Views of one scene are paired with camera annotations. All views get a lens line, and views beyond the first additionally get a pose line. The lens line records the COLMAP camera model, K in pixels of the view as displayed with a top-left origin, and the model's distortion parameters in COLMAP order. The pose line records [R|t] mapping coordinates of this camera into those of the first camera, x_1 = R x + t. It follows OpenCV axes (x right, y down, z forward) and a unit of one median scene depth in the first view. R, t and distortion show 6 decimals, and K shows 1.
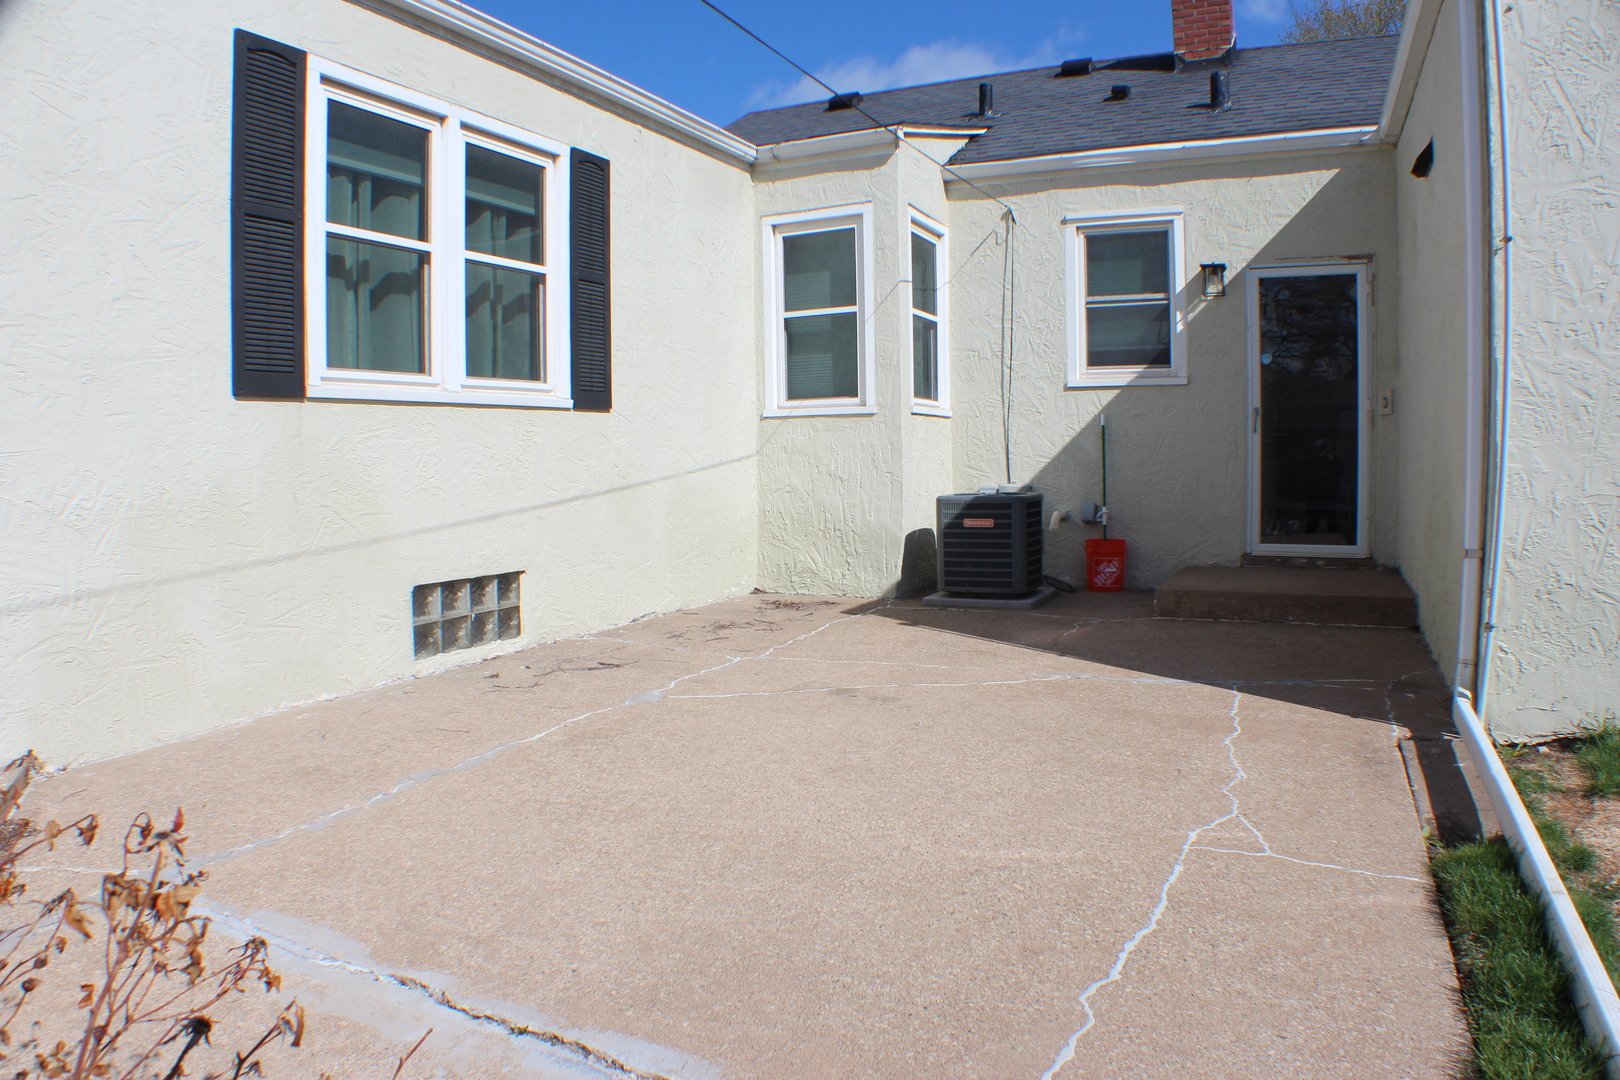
lens RADIAL K [[1060.3, 0, 816.9], [0, 1060.3, 537.9], [0, 0, 1]] dist [-0.211679, 0.083043]
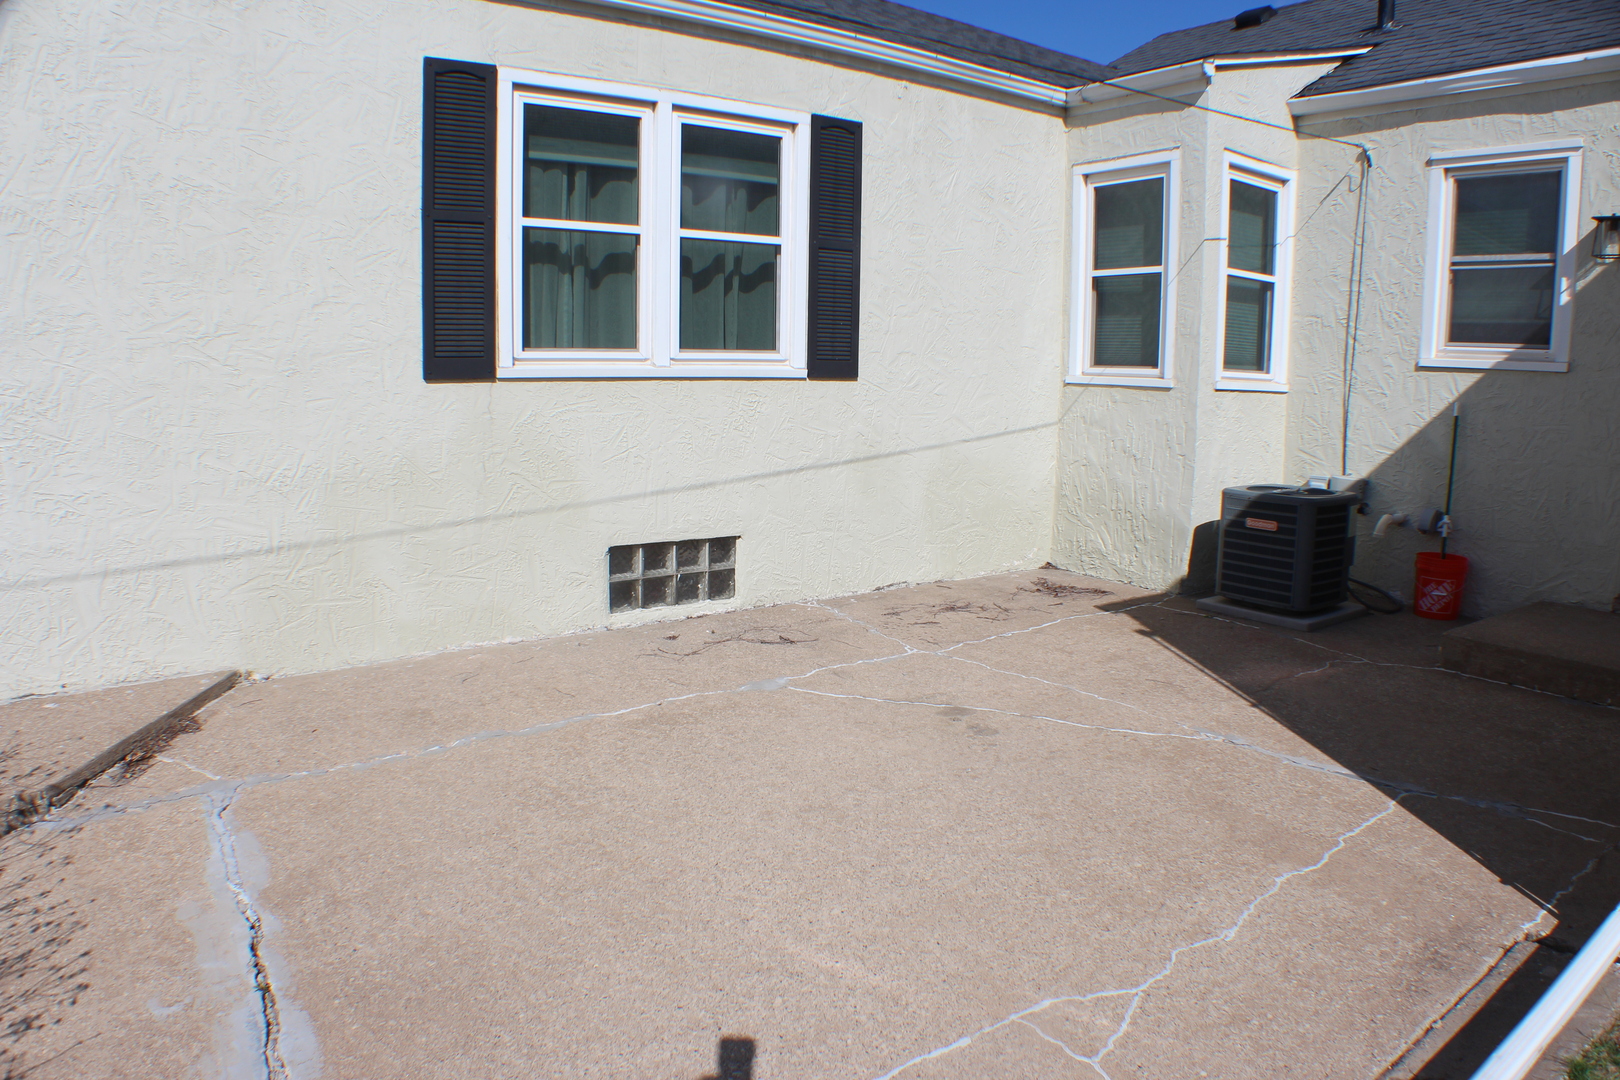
lens RADIAL K [[1060.3, 0, 816.9], [0, 1060.3, 537.9], [0, 0, 1]] dist [-0.211679, 0.083043]
pose [[0.874448, 0.106510, -0.473283, 0.233716], [-0.066100, 0.992661, 0.101266, -0.064455], [0.480596, -0.057268, 0.875070, 0.091460]]
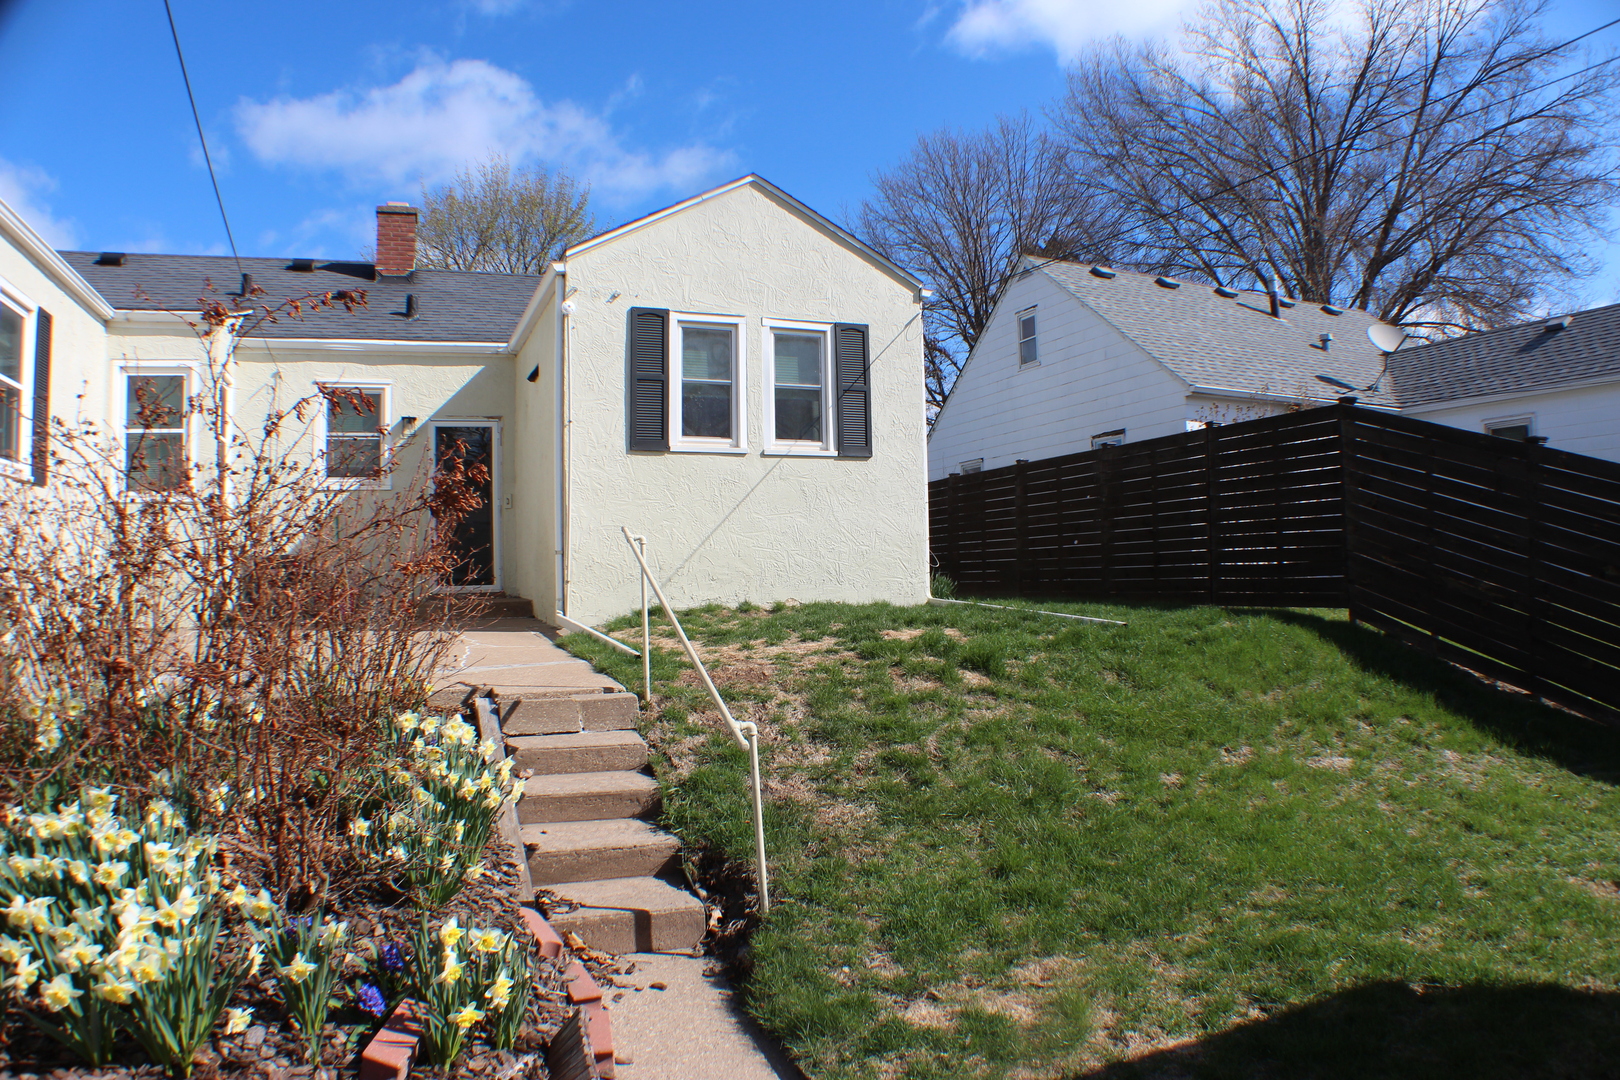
lens RADIAL K [[1060.3, 0, 816.9], [0, 1060.3, 537.9], [0, 0, 1]] dist [-0.211679, 0.083043]
pose [[0.672425, 0.022593, 0.739820, -0.409031], [0.074071, 0.992462, -0.097631, 0.143998], [-0.736450, 0.120449, 0.665683, -0.600687]]
